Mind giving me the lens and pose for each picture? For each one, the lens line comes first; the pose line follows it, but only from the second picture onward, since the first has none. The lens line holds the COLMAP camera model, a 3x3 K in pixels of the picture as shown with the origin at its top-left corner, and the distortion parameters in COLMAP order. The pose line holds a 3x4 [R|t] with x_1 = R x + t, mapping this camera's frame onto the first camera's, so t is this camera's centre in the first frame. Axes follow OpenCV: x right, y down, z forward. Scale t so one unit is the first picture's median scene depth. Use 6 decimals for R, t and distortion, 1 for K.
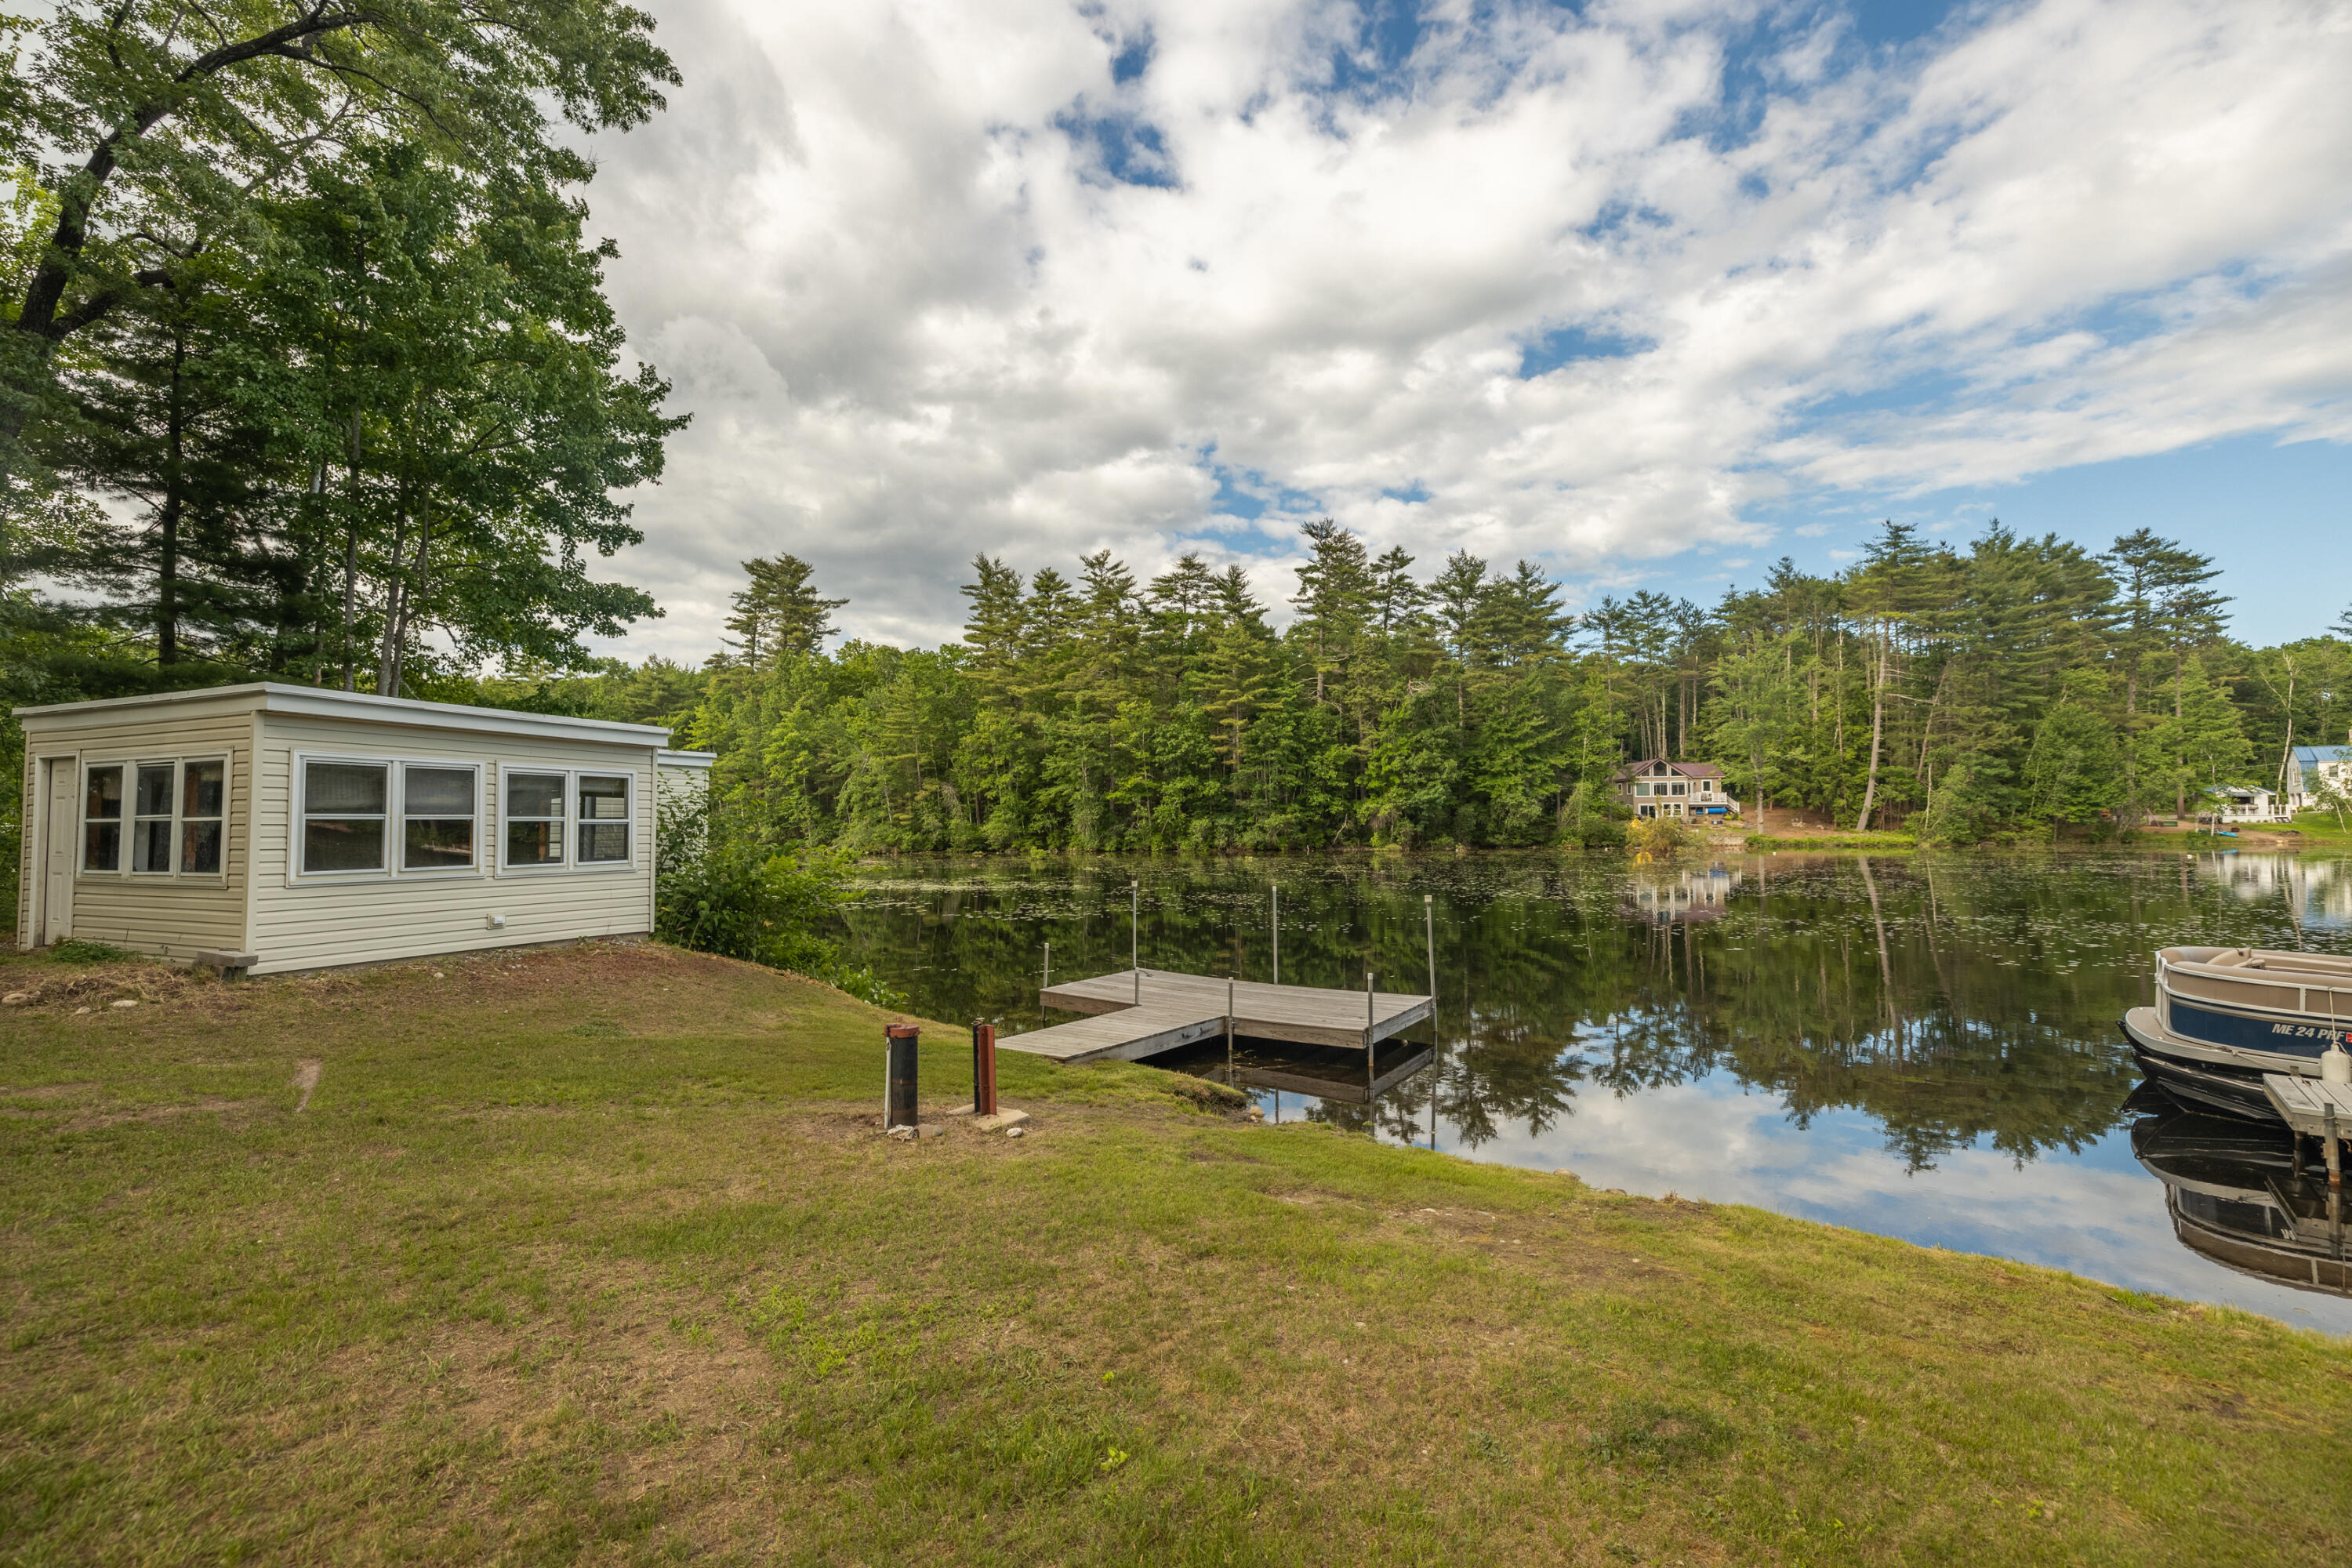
lens RADIAL K [[1010.5, 0, 1154.4], [0, 1010.5, 786.9], [0, 0, 1]] dist [0.001203, -0.000144]
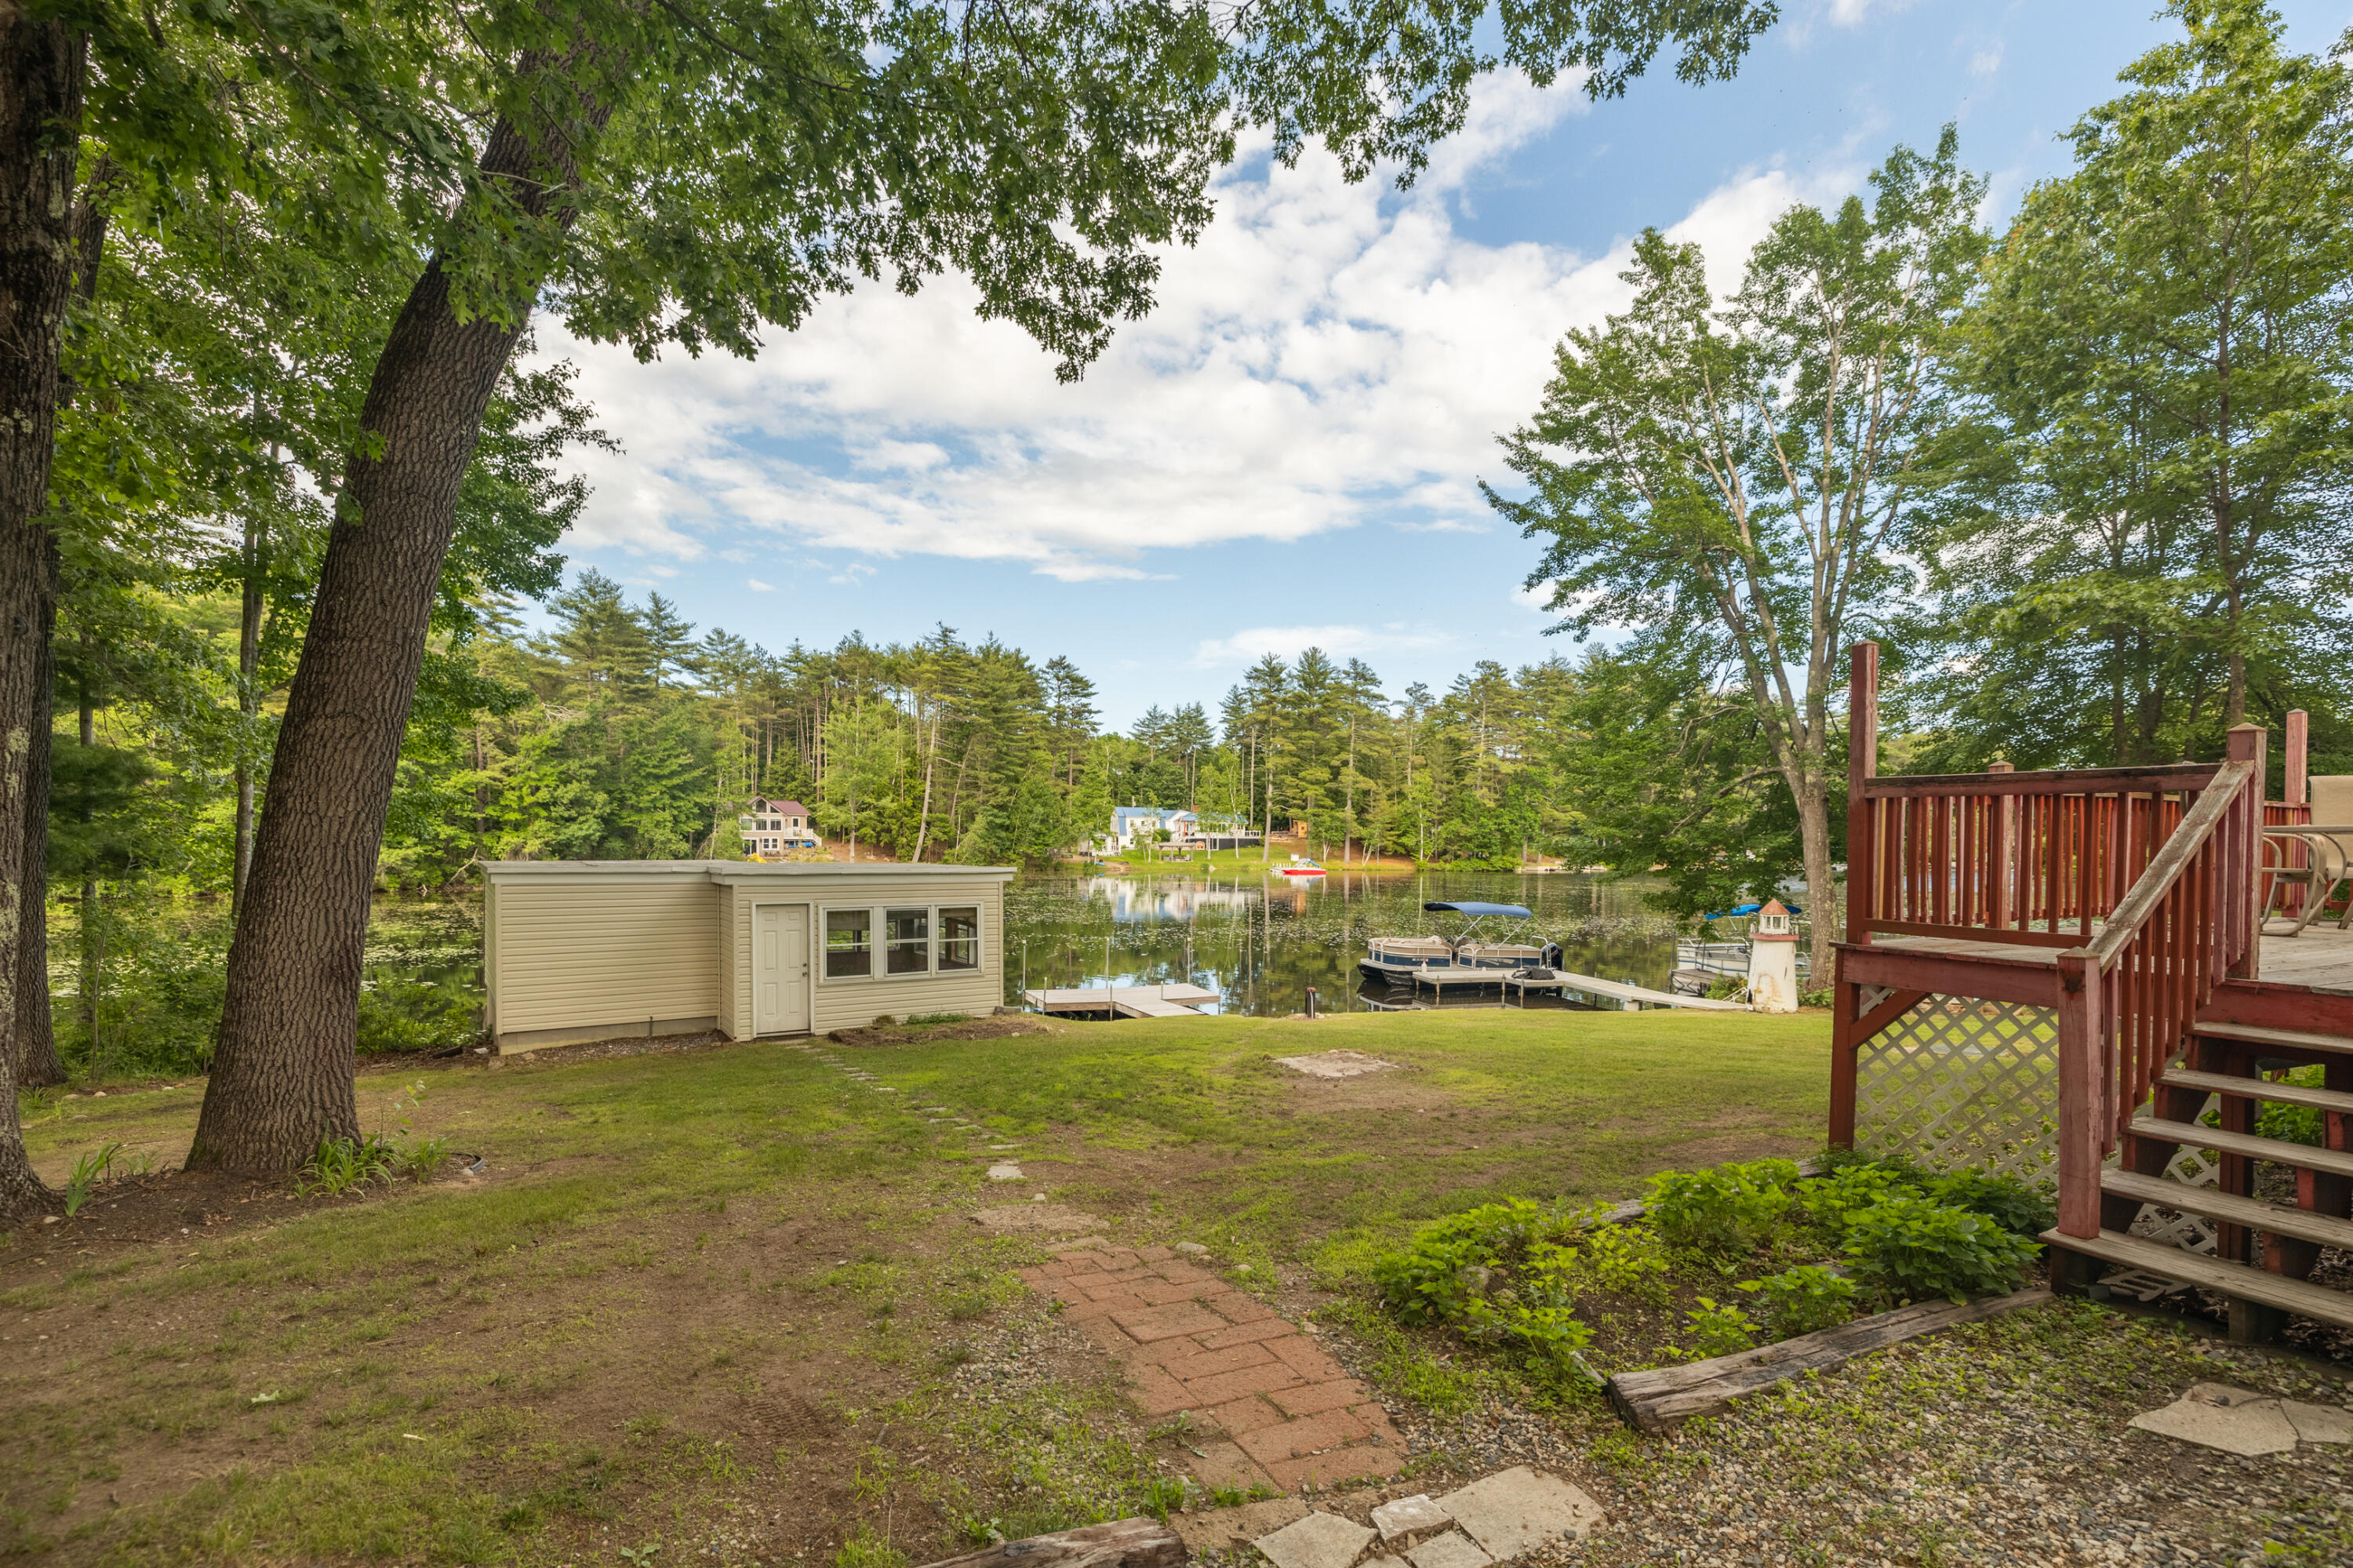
lens RADIAL K [[1070.6, 0, 1202.3], [0, 1070.6, 891.4], [0, 0, 1]] dist [0.003136, 0.000762]
pose [[0.546809, -0.029391, 0.836741, -0.237466], [-0.041790, 0.997180, 0.062337, -0.020155], [-0.836214, -0.069054, 0.544039, -0.042929]]
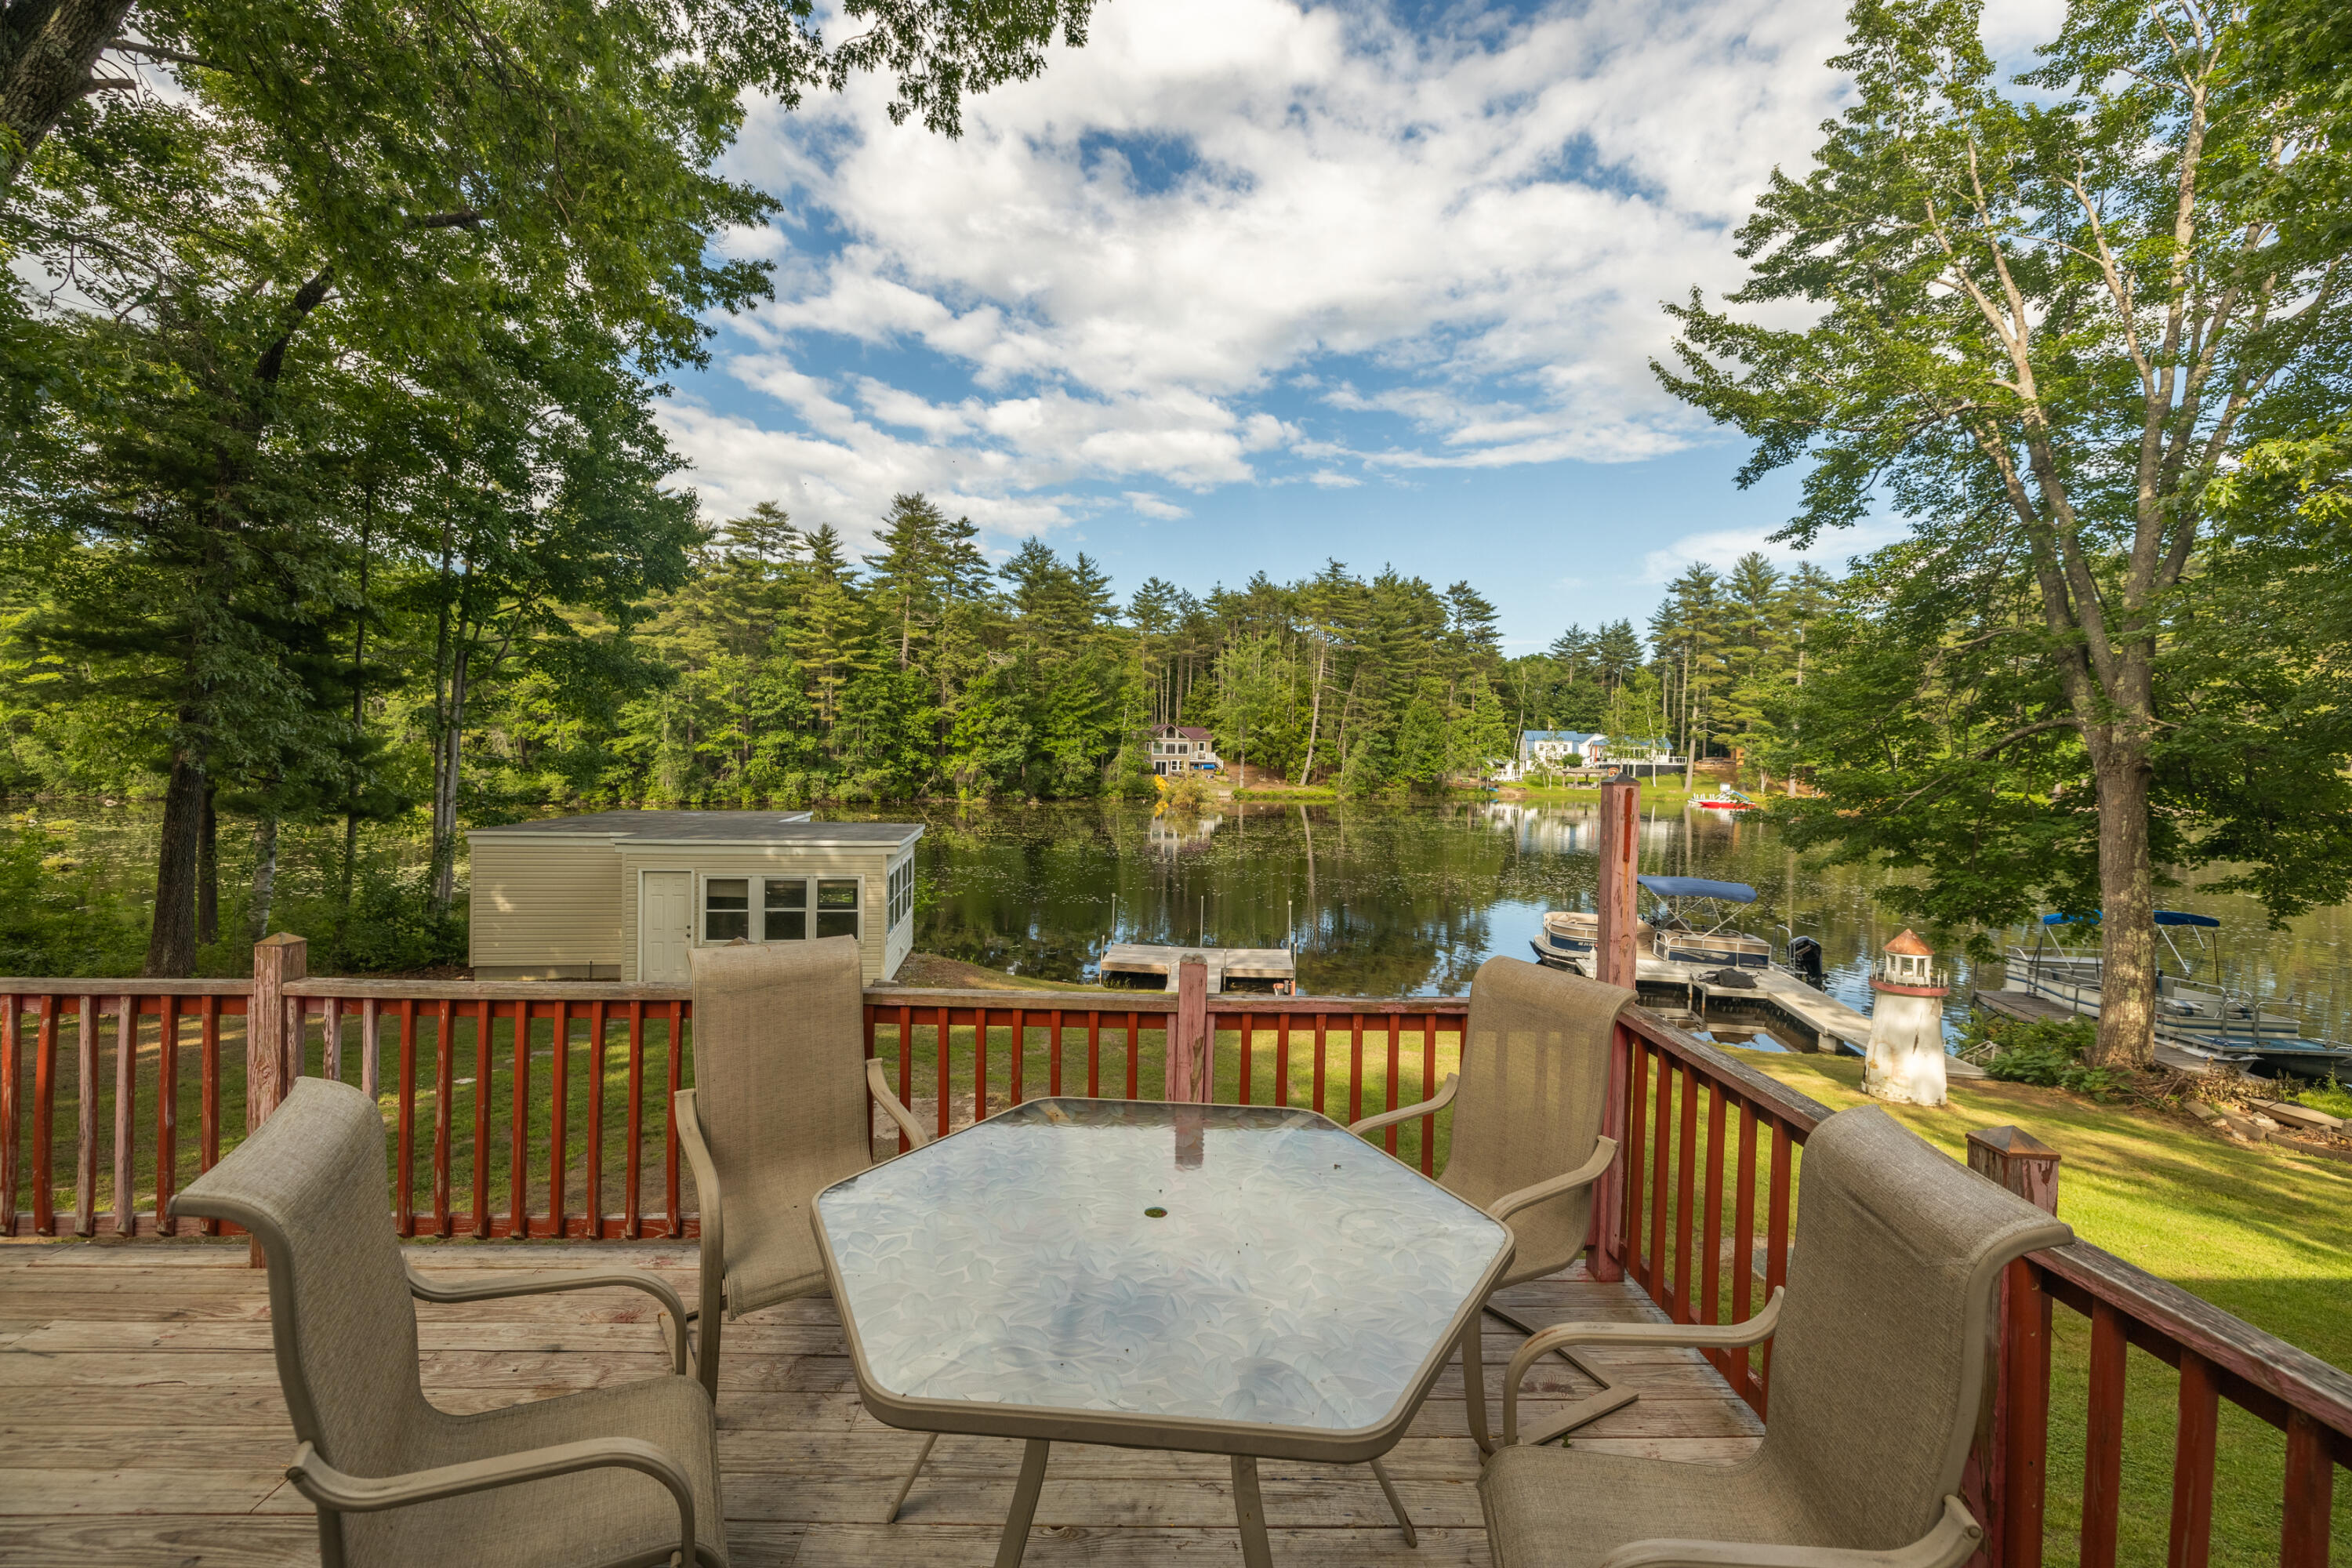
lens RADIAL K [[1019.6, 0, 1178.4], [0, 1019.6, 782.8], [0, 0, 1]] dist [0.002028, 0.000325]
pose [[0.861882, 0.006019, 0.507073, -0.139465], [-0.042322, 0.997295, 0.060098, -0.035261], [-0.505340, -0.073258, 0.859805, -0.093599]]
